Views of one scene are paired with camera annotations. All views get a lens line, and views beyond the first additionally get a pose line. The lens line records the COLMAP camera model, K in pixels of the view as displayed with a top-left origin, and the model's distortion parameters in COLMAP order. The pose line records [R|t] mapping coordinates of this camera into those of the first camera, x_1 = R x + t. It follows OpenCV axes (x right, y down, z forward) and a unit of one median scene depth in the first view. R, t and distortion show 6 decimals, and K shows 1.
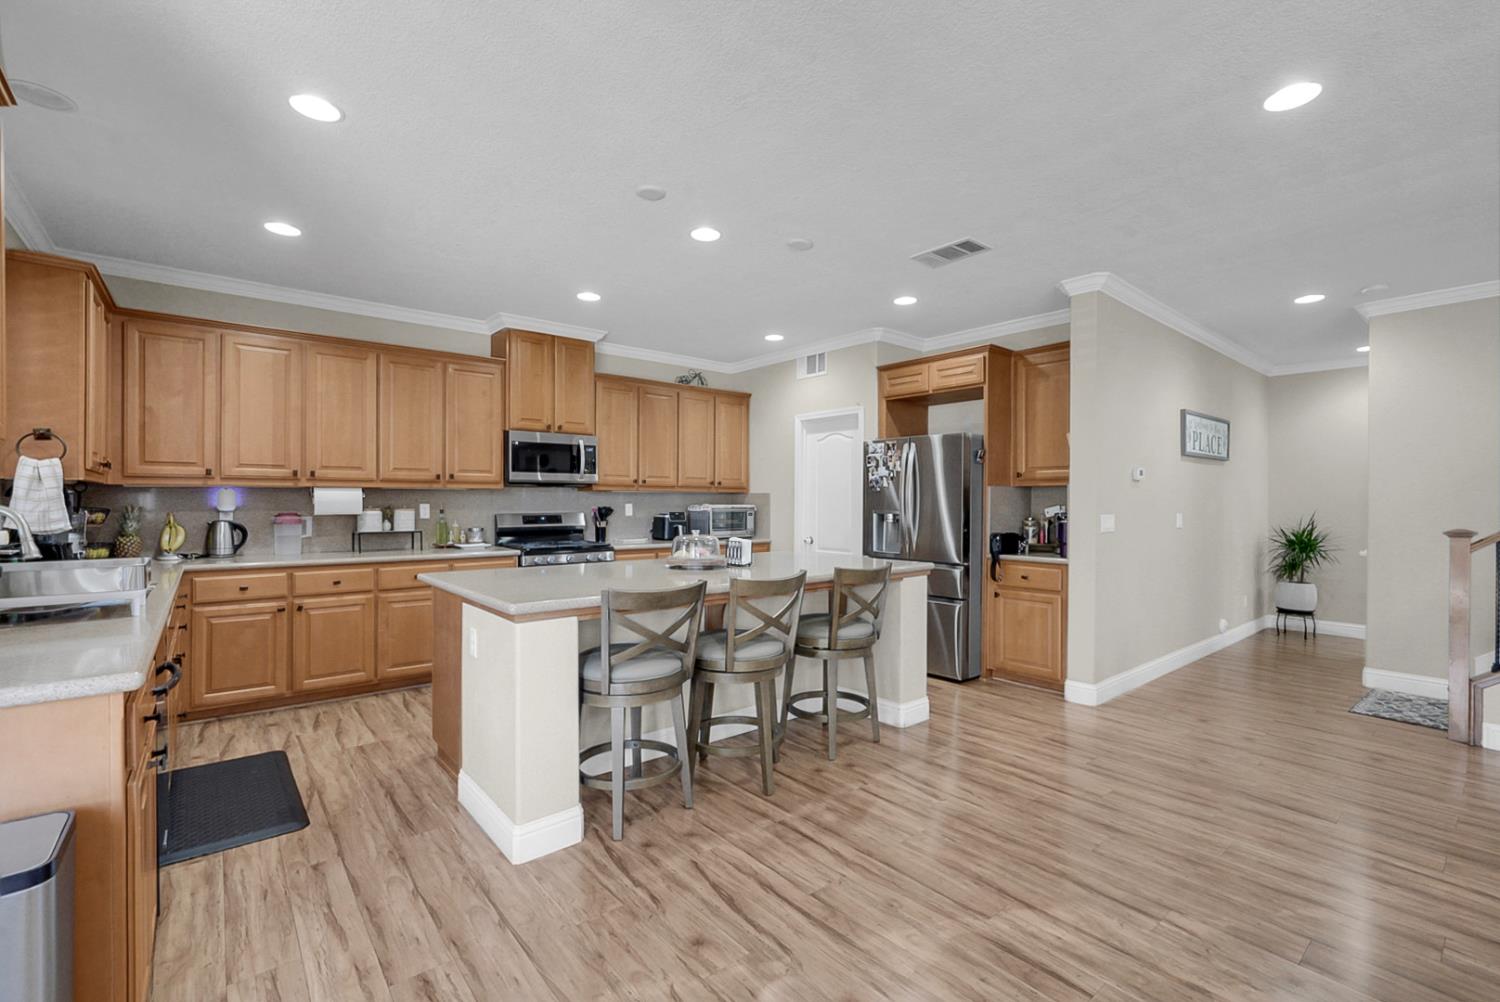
lens RADIAL K [[652.3, 0, 745.2], [0, 652.3, 498.8], [0, 0, 1]] dist [-0.003568, 0.003108]
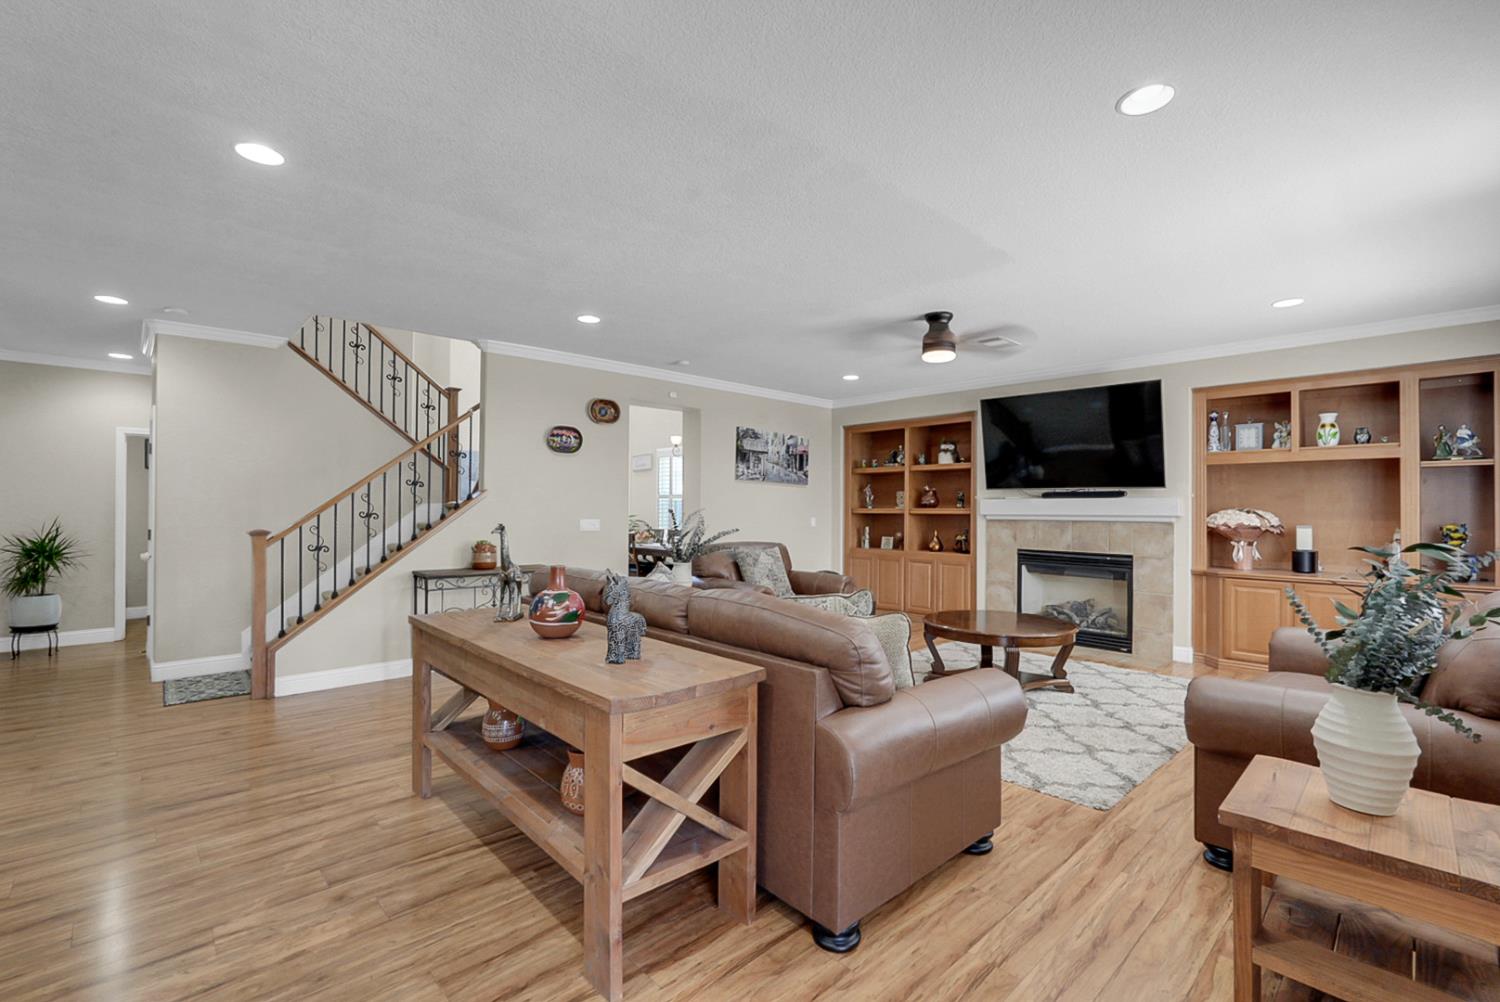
lens RADIAL K [[652.3, 0, 737.6], [0, 652.3, 501.2], [0, 0, 1]] dist [-0.003568, 0.003108]
pose [[-0.039130, 0.002980, 0.999230, -0.164238], [-0.005452, 0.999980, -0.003196, -0.008142], [-0.999219, -0.005573, -0.039113, 0.109212]]
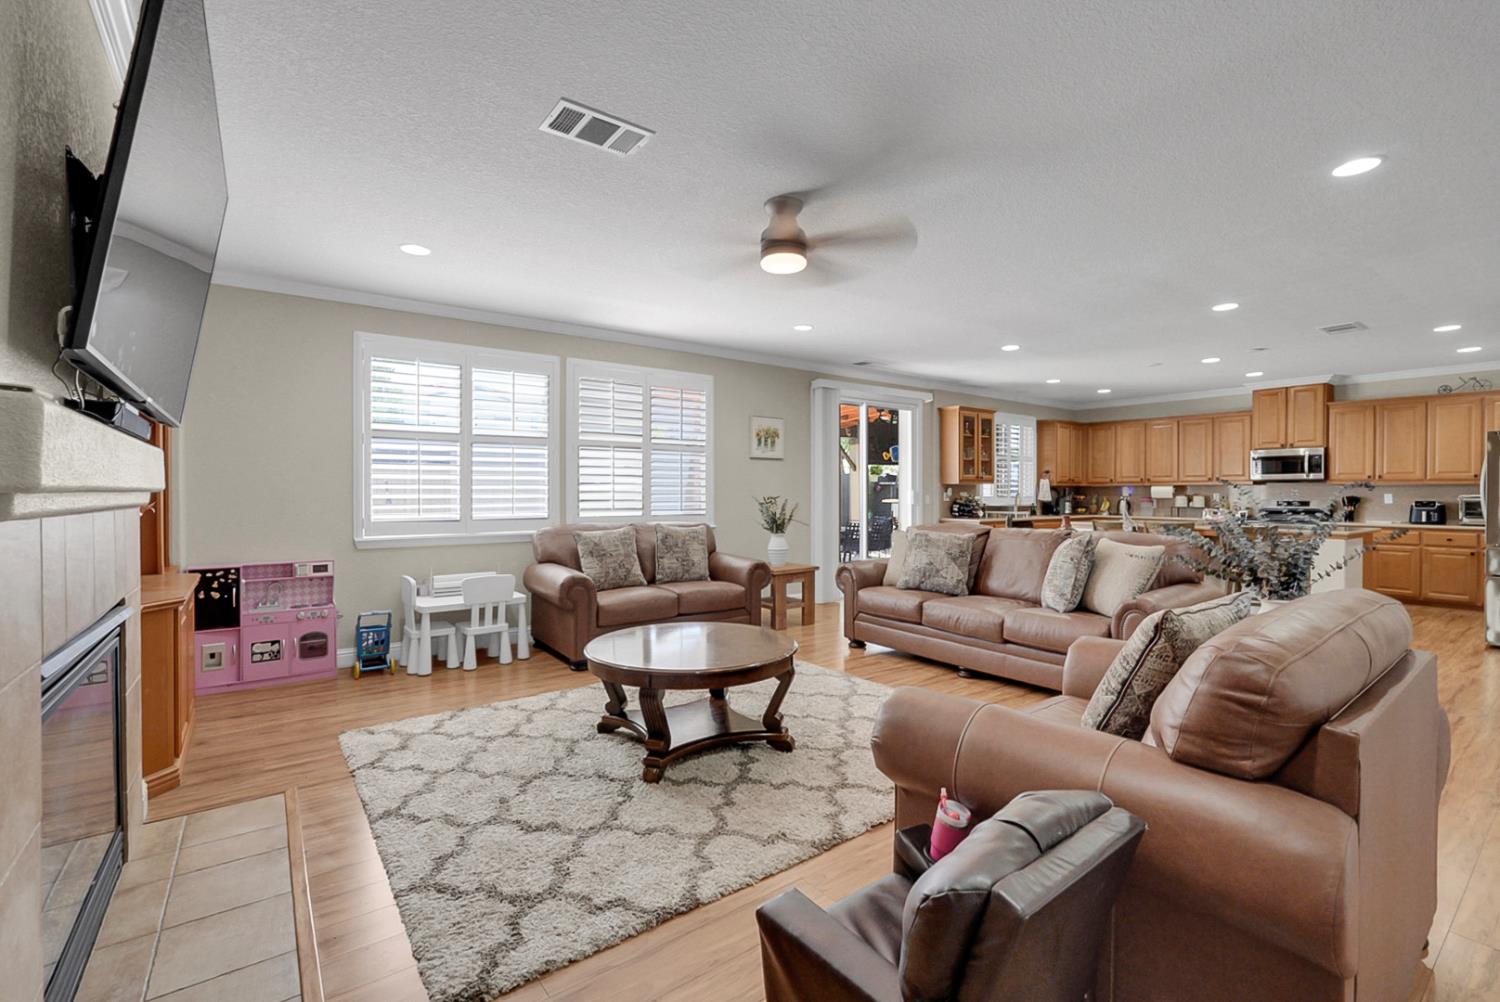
lens RADIAL K [[652.3, 0, 759.4], [0, 652.3, 499.4], [0, 0, 1]] dist [-0.003568, 0.003108]
pose [[-0.036337, 0.008045, -0.999307, 1.535935], [0.001087, 0.999967, 0.008011, 0.009158], [0.999339, -0.000795, -0.036344, -0.256018]]
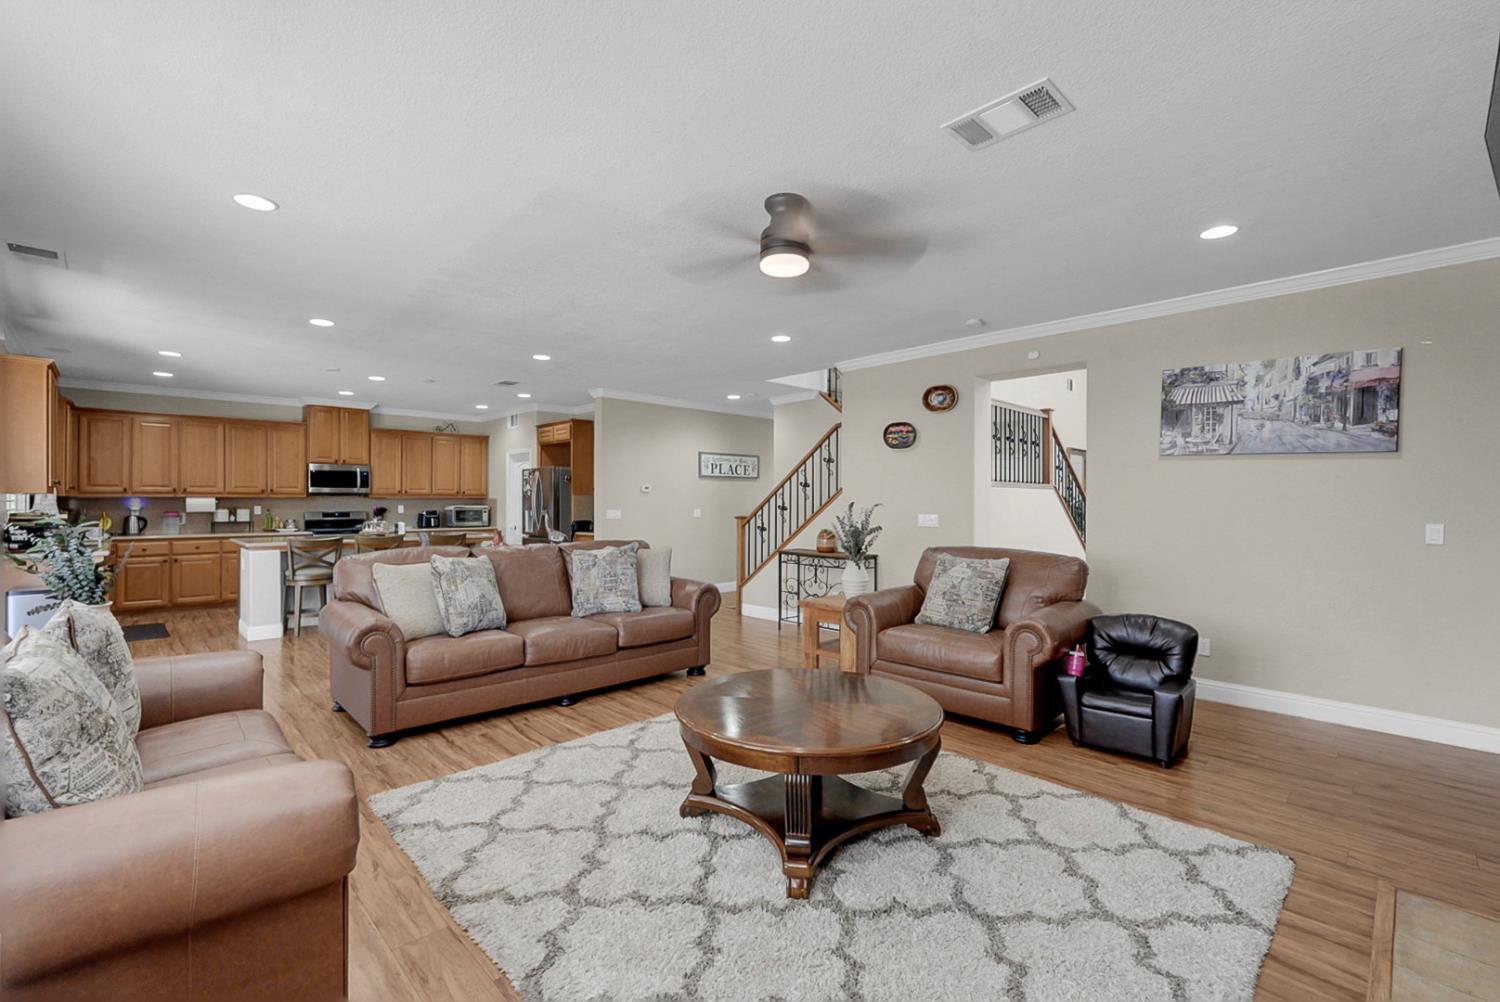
lens RADIAL K [[652.3, 0, 747.9], [0, 652.3, 498.7], [0, 0, 1]] dist [-0.003568, 0.003108]
pose [[0.997483, -0.003715, 0.070805, 0.753246], [0.003914, 0.999989, -0.002671, -0.002233], [-0.070794, 0.002941, 0.997487, -0.904313]]
